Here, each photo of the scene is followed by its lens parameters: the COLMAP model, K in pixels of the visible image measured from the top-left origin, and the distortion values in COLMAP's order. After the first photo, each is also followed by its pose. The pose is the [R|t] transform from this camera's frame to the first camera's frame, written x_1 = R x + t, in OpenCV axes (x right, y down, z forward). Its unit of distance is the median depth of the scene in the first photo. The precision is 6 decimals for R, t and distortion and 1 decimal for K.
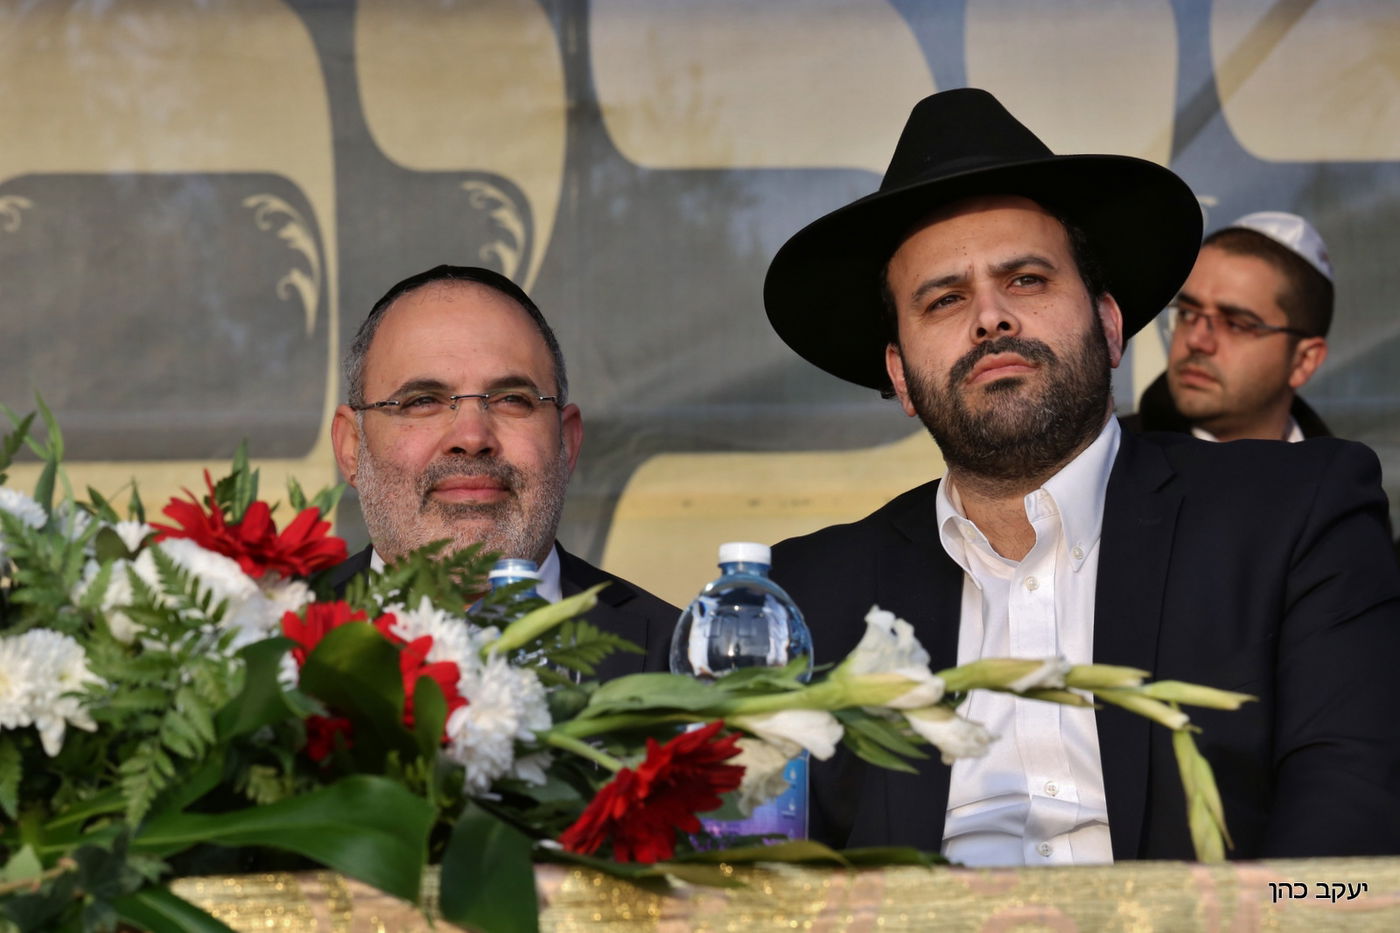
lens RADIAL K [[4644.6, 0, 700.0], [0, 4644.6, 466.5], [0, 0, 1]] dist [-0.027041, 2.779900]
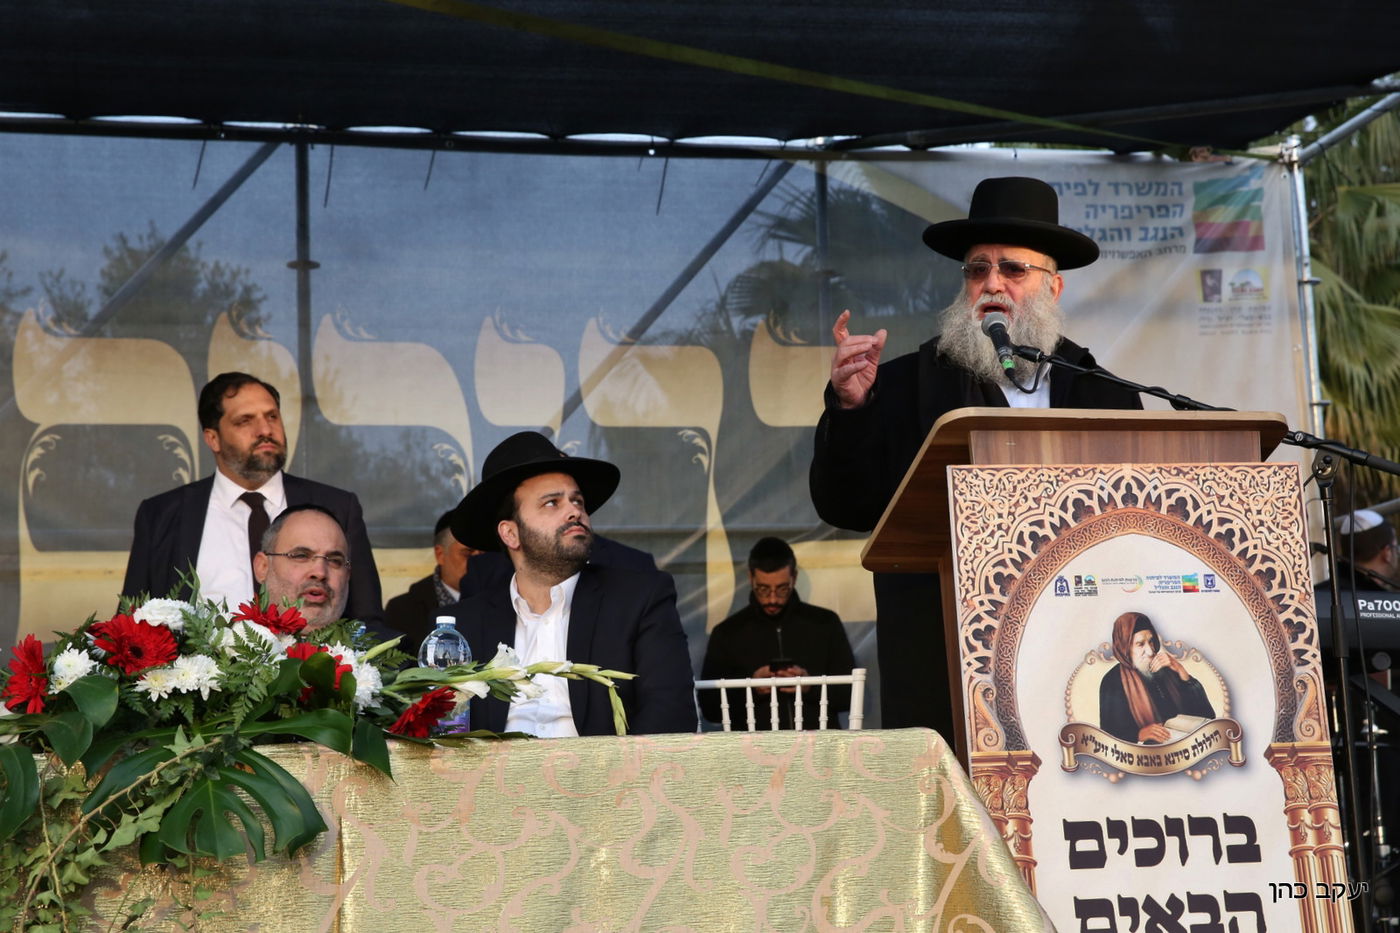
lens RADIAL K [[2505.2, 0, 700.0], [0, 2505.2, 466.5], [0, 0, 1]] dist [0.014806, 0.065813]
pose [[0.982277, 0.008312, 0.187253, -0.128093], [-0.006541, 0.999928, -0.010078, -0.061371], [-0.187323, 0.008675, 0.982260, -0.493936]]
